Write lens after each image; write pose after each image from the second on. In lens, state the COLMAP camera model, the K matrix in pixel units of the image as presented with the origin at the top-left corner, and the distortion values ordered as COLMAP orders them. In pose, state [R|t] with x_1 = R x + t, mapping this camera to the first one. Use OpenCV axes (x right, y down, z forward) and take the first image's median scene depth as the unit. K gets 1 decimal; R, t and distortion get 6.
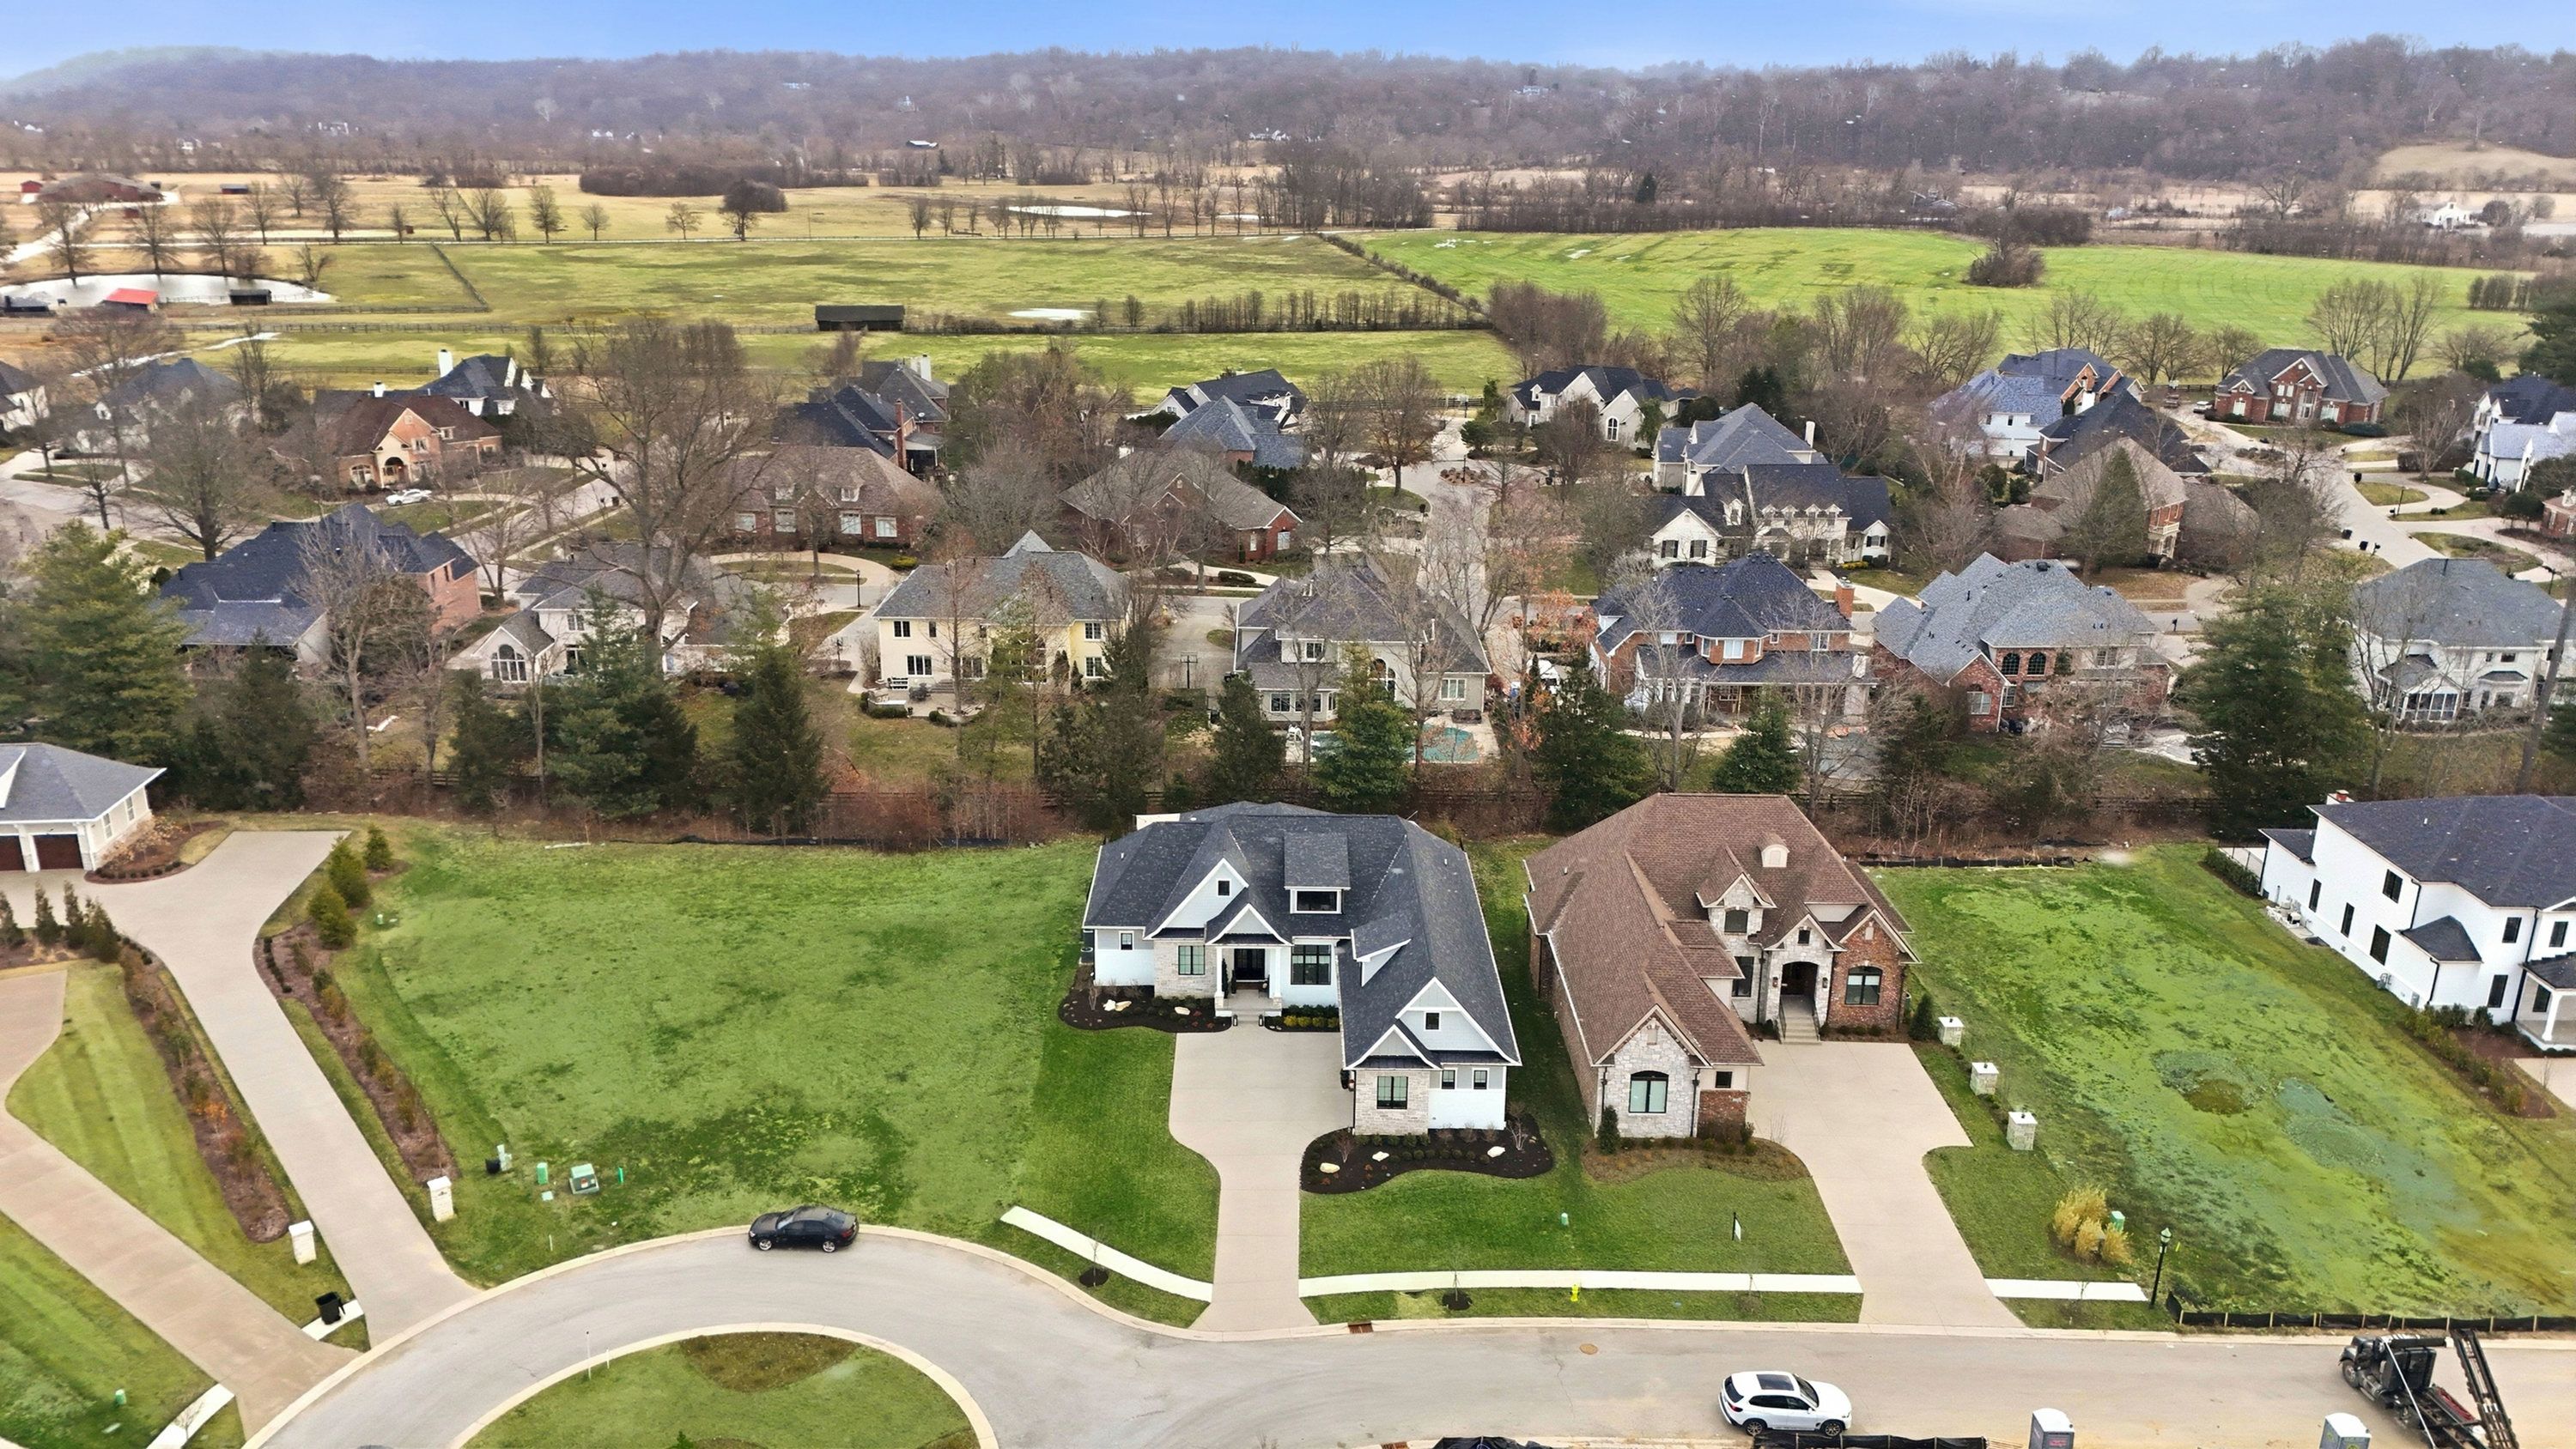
lens RADIAL K [[1887.6, 0, 1288.0], [0, 1887.6, 724.5], [0, 0, 1]] dist [0.111510, -0.132366]
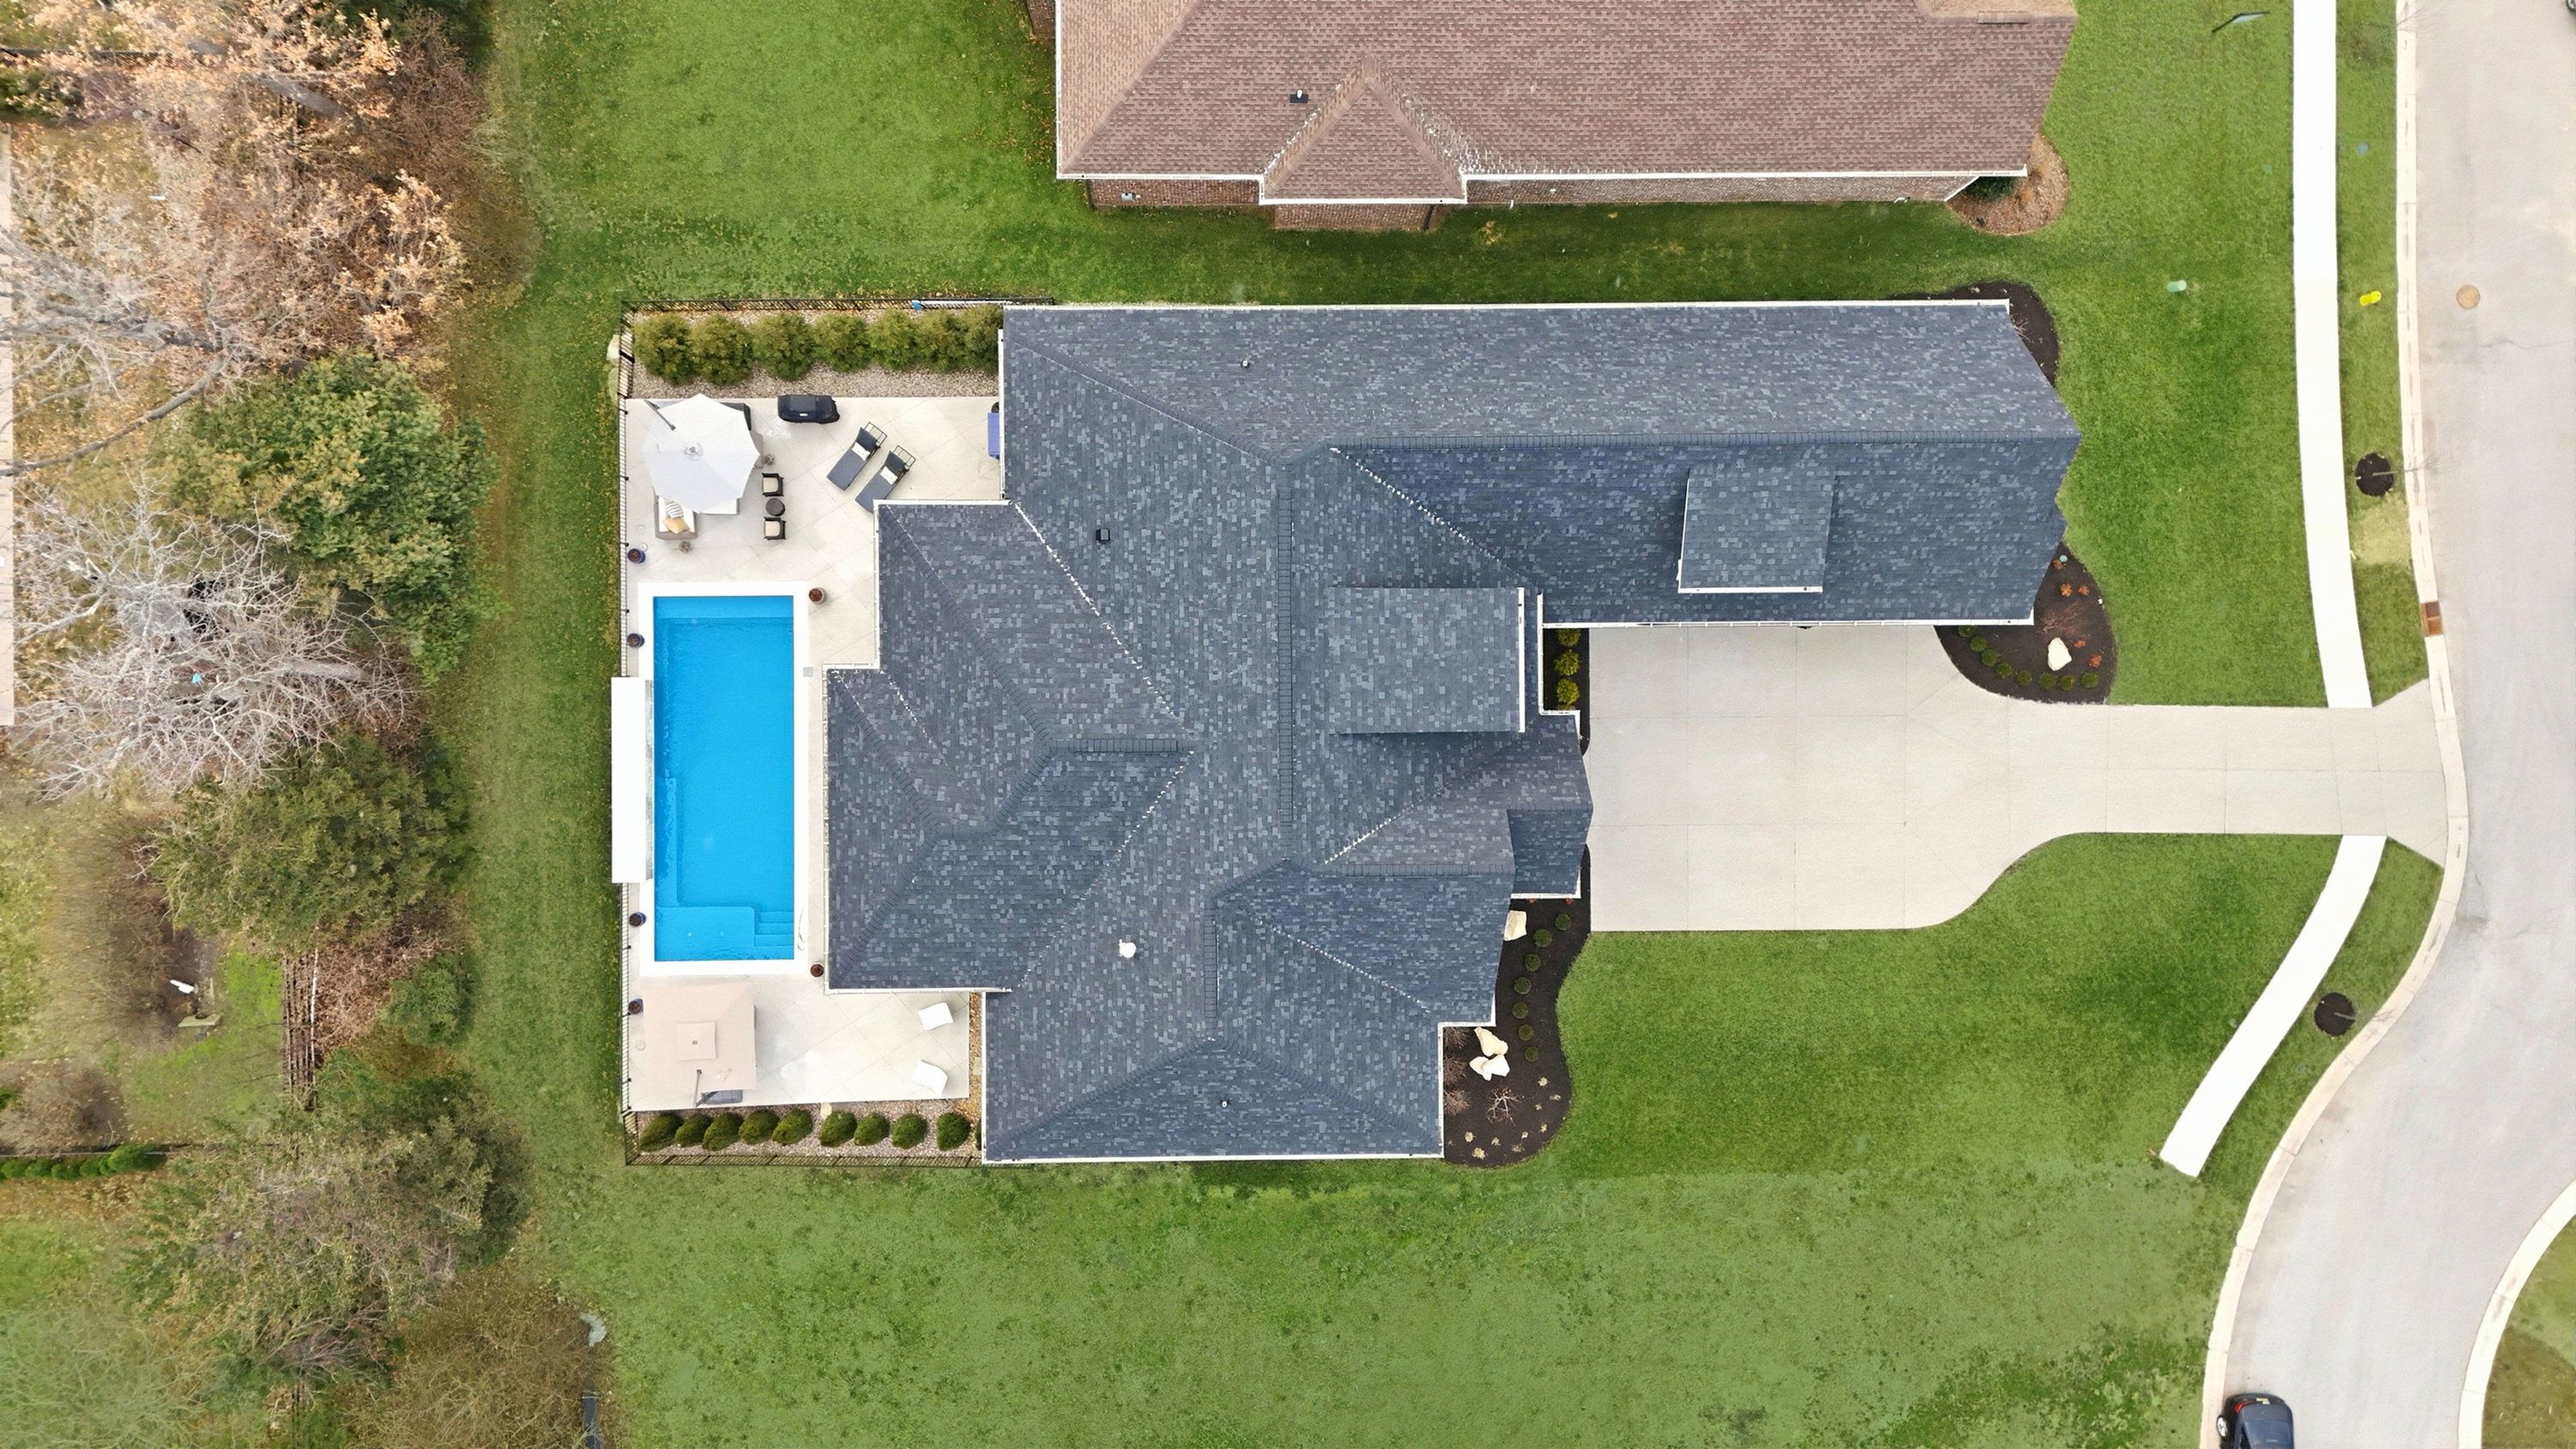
lens RADIAL K [[1890.7, 0, 1288.0], [0, 1890.7, 724.5], [0, 0, 1]] dist [0.045322, -0.001855]
pose [[0.002337, -0.999994, 0.002366, -0.002285], [0.290295, 0.002943, 0.956933, -0.365173], [-0.956934, -0.001550, 0.290300, 0.918968]]
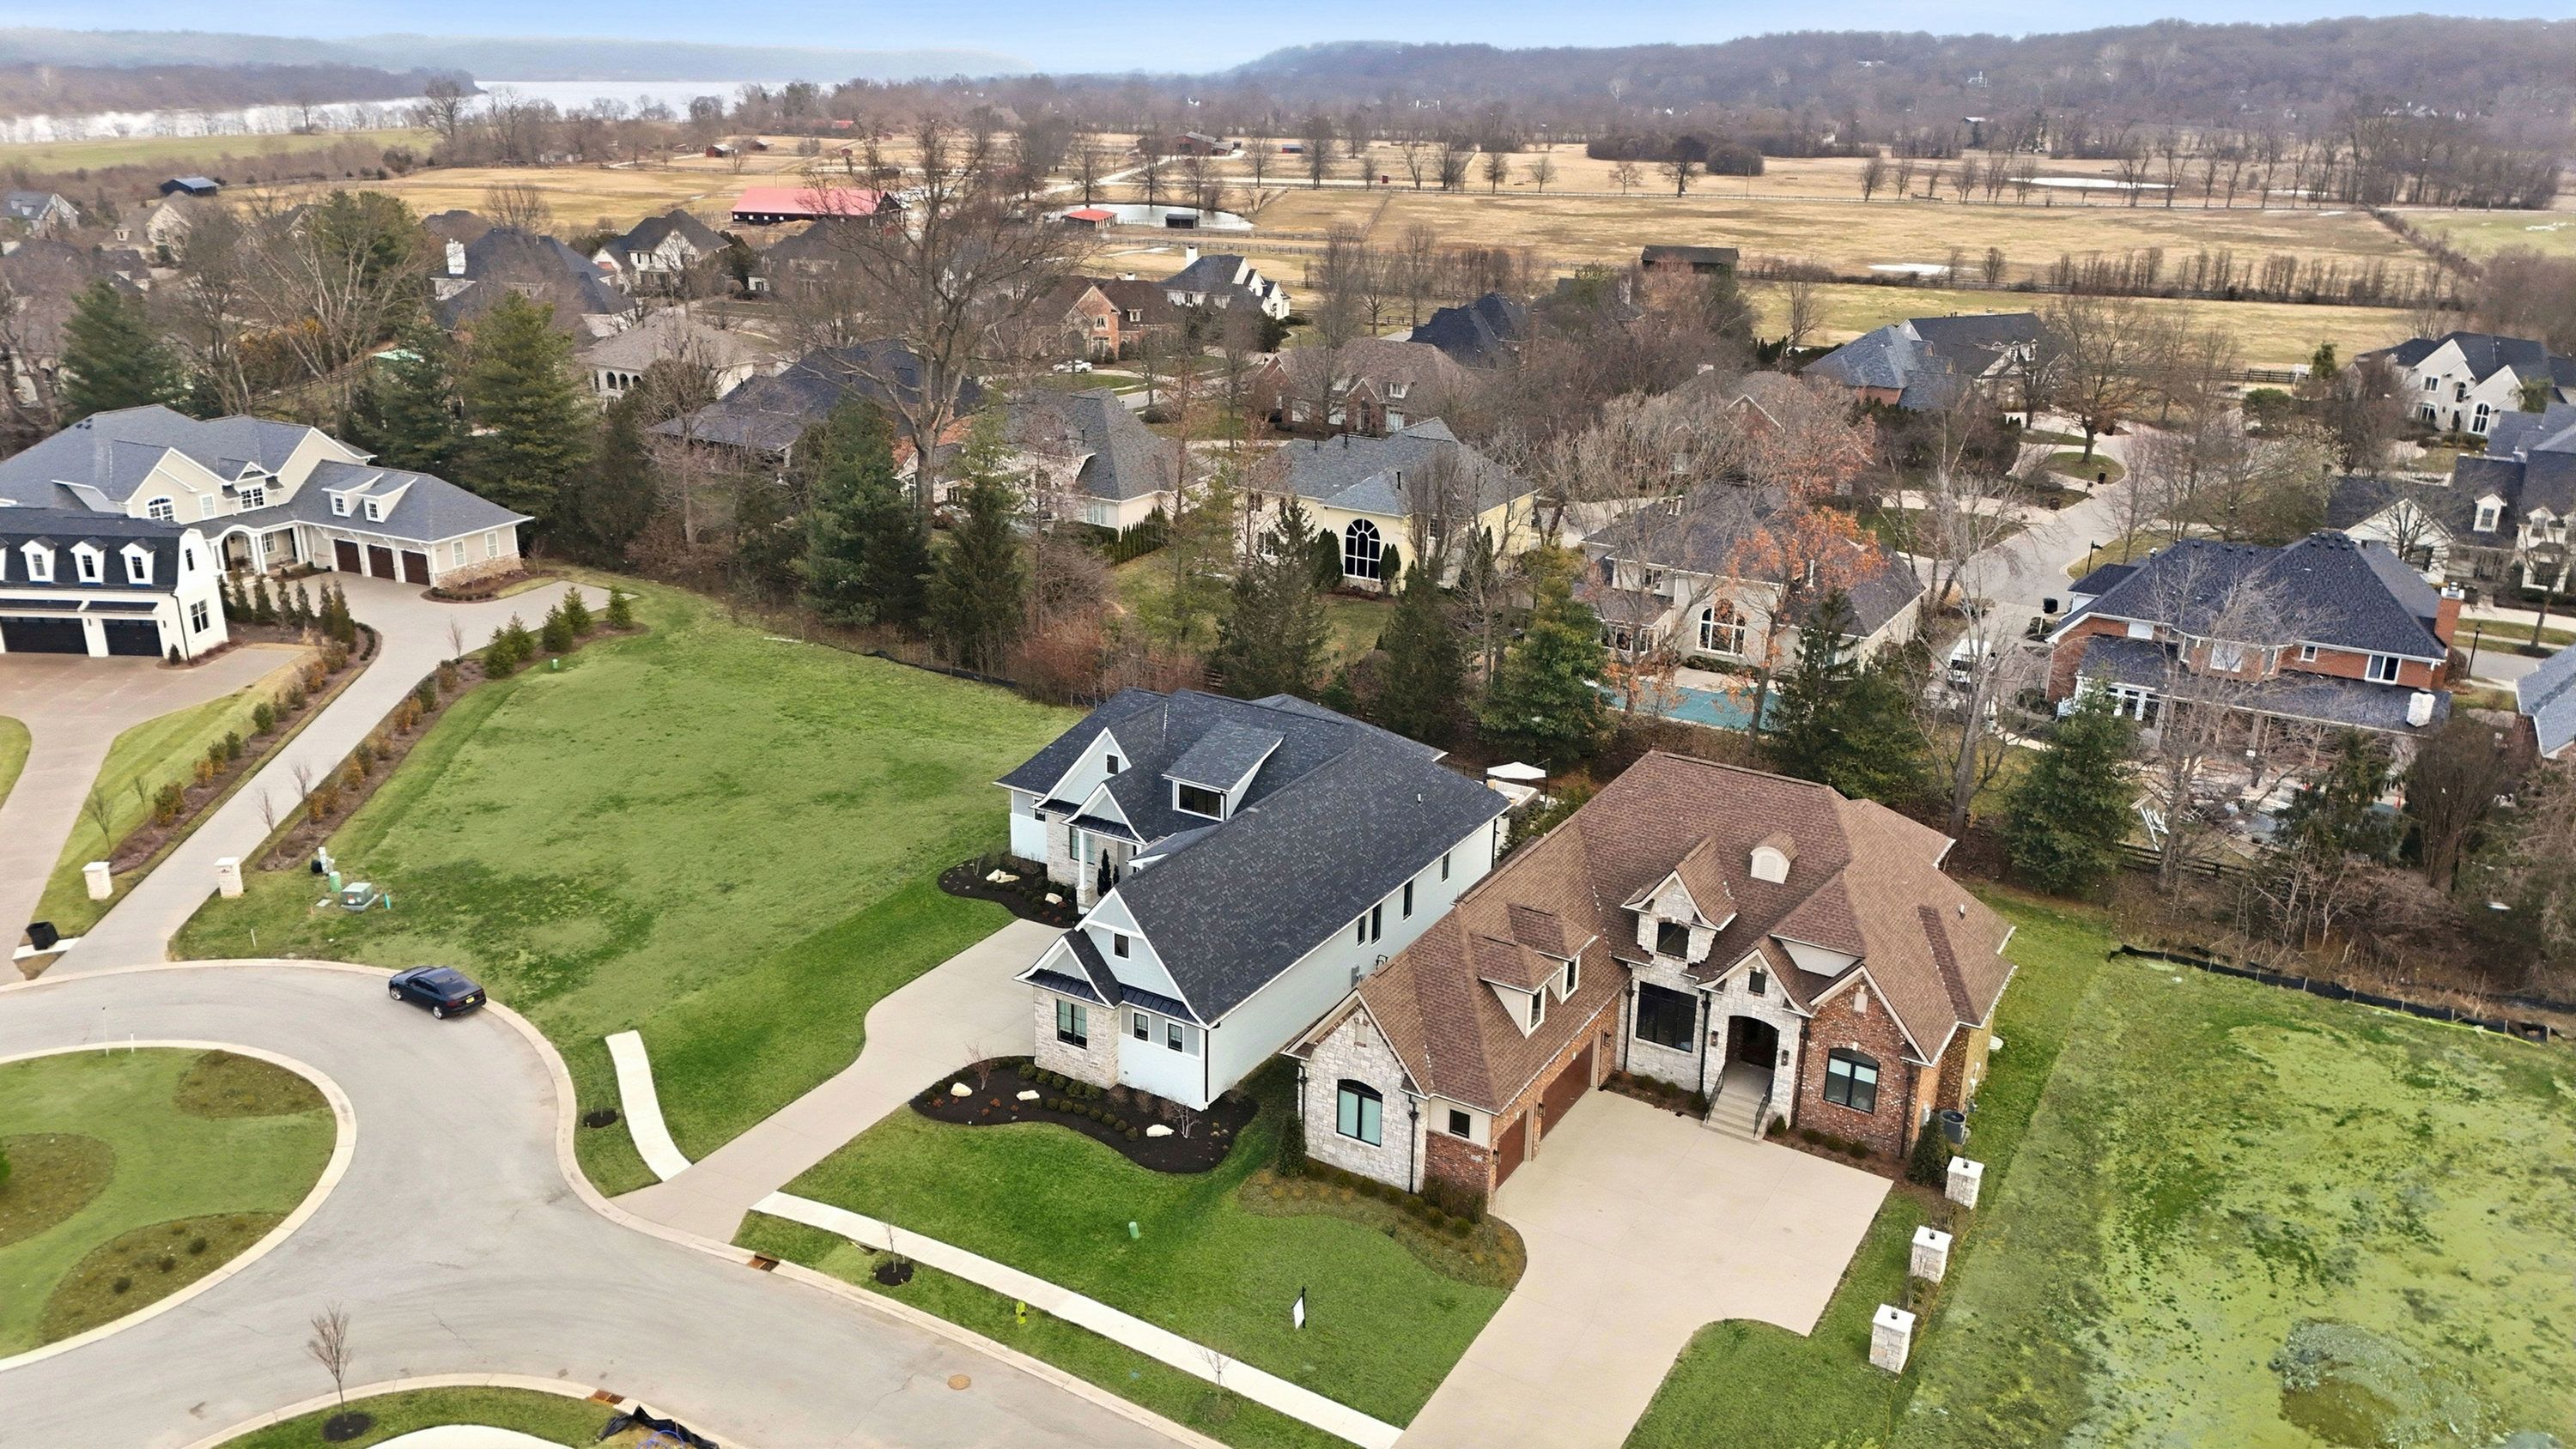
lens RADIAL K [[1887.6, 0, 1288.0], [0, 1887.6, 724.5], [0, 0, 1]] dist [0.111510, -0.132366]
pose [[0.851256, 0.172182, -0.495698, 0.444778], [-0.171493, 0.984049, 0.047308, 0.016582], [0.495937, 0.044737, 0.867205, 0.314955]]
